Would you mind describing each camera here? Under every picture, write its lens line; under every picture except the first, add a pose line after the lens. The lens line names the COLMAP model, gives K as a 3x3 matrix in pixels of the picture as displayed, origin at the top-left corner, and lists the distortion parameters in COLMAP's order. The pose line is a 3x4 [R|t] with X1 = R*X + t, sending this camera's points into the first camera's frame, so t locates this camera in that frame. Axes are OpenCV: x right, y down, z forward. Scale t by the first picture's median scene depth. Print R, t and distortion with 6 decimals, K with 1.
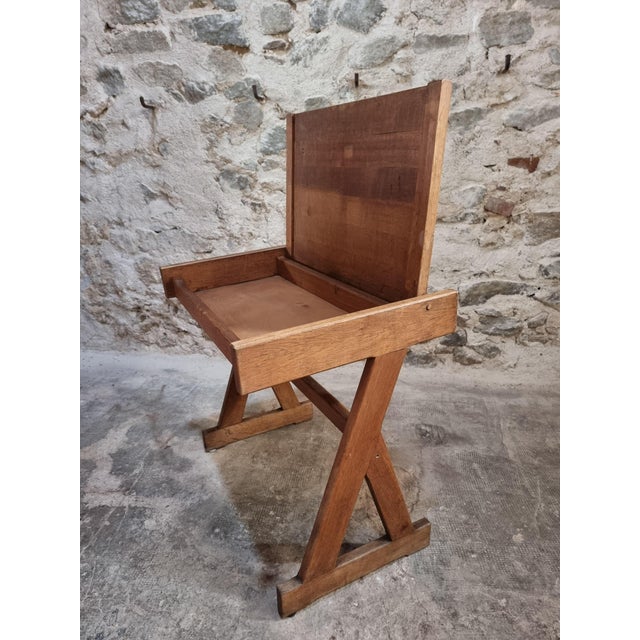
lens RADIAL K [[446.5, 0, 313.3], [0, 446.5, 330.7], [0, 0, 1]] dist [0.071840, -0.067063]
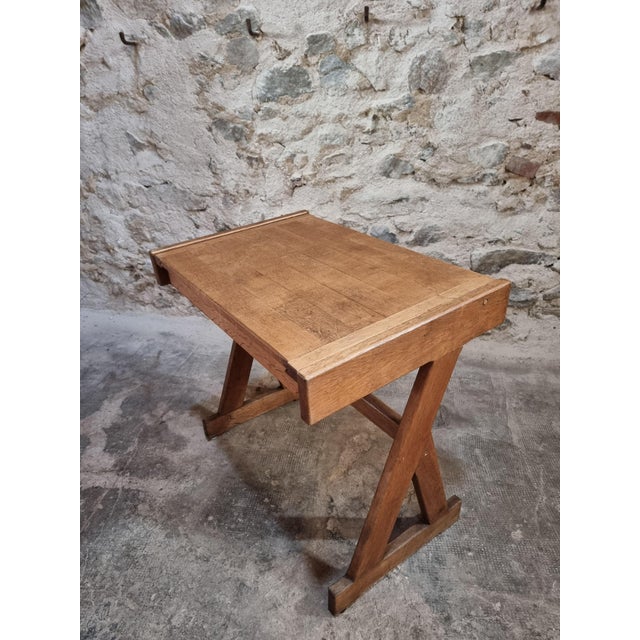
lens RADIAL K [[446.5, 0, 314.7], [0, 446.5, 328.7], [0, 0, 1]] dist [0.071840, -0.067063]
pose [[0.999840, 0.013403, -0.011875, 0.014249], [-0.011643, 0.990429, 0.137531, -0.073928], [0.013605, -0.137370, 0.990426, 0.057892]]
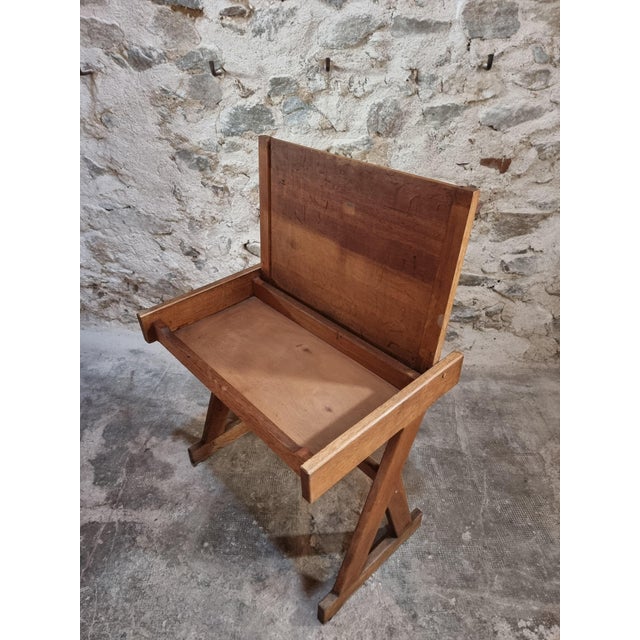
lens RADIAL K [[444.5, 0, 317.2], [0, 444.5, 329.4], [0, 0, 1]] dist [0.074854, -0.068133]
pose [[0.994232, -0.026328, 0.103971, -0.030131], [0.002388, 0.974598, 0.223951, -0.221584], [-0.107226, -0.222411, 0.969039, 0.012143]]
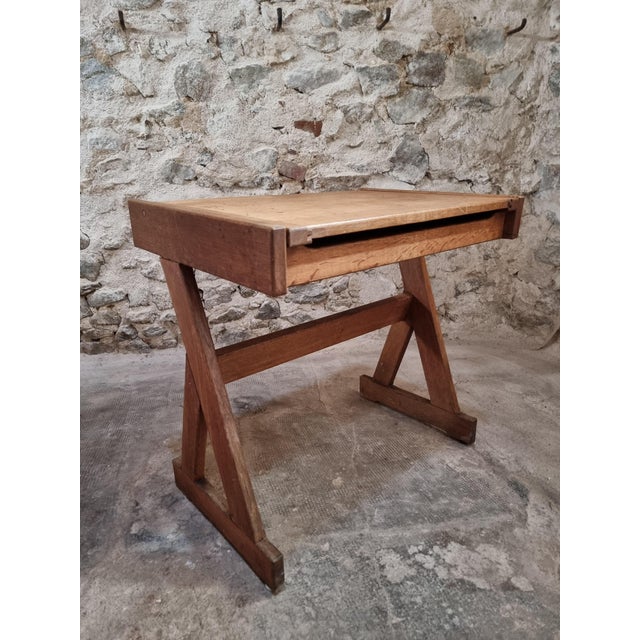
lens RADIAL K [[444.5, 0, 311.1], [0, 444.5, 333.7], [0, 0, 1]] dist [0.074854, -0.068133]
pose [[0.930939, -0.098809, 0.351552, 0.062685], [0.112113, 0.993539, -0.017634, 0.102283], [-0.347538, 0.055829, 0.936002, 0.074432]]
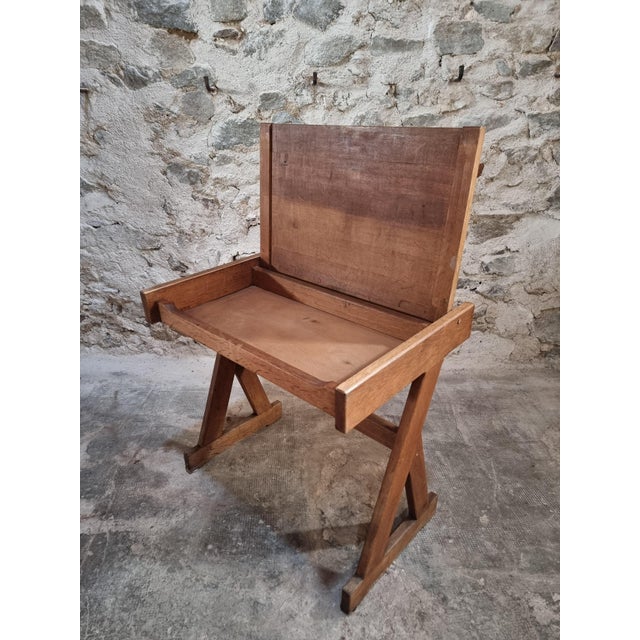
lens RADIAL K [[444.5, 0, 314.0], [0, 444.5, 329.7], [0, 0, 1]] dist [0.074854, -0.068133]
pose [[0.982470, -0.046789, 0.180451, -0.099945], [0.033251, 0.996450, 0.077337, -0.079019], [-0.183429, -0.069981, 0.980539, 0.000293]]
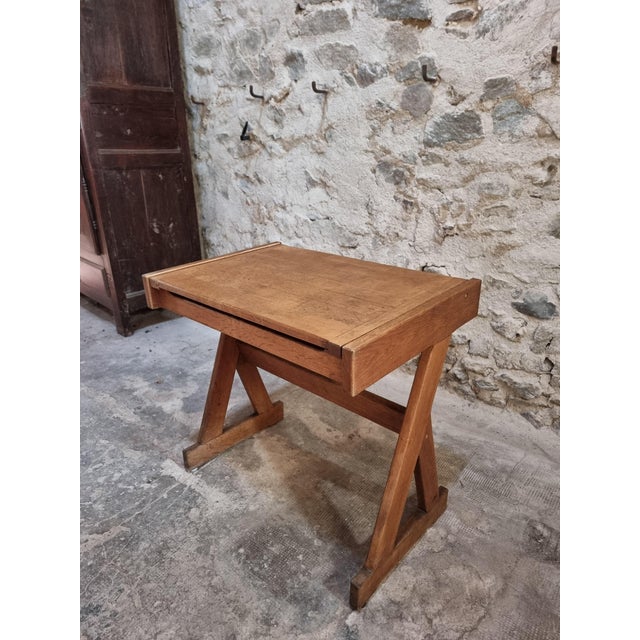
lens RADIAL K [[446.5, 0, 311.6], [0, 446.5, 324.6], [0, 0, 1]] dist [0.071840, -0.067063]
pose [[0.874336, 0.220076, -0.432554, 0.153619], [-0.205674, 0.975305, 0.080483, -0.087368], [0.439584, 0.018596, 0.898009, 0.143094]]
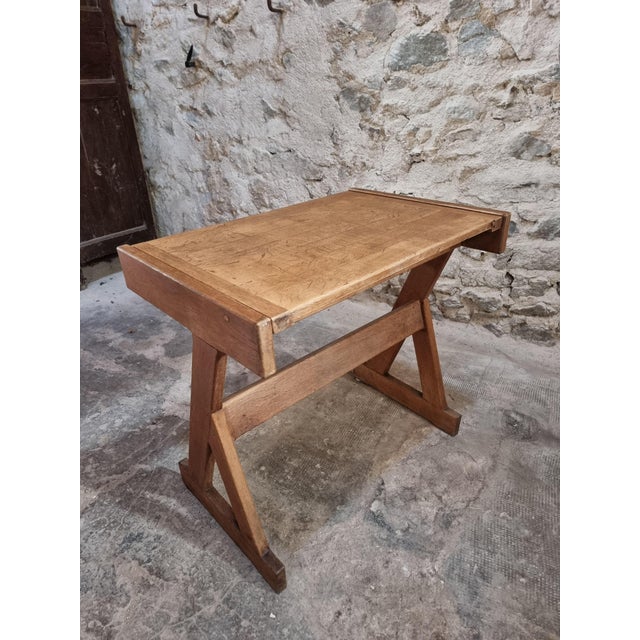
lens RADIAL K [[446.5, 0, 312.2], [0, 446.5, 326.9], [0, 0, 1]] dist [0.071840, -0.067063]
pose [[0.945553, 0.185633, -0.267340, 0.073138], [-0.142226, 0.974489, 0.173619, -0.043807], [0.292749, -0.126143, 0.947832, 0.075613]]
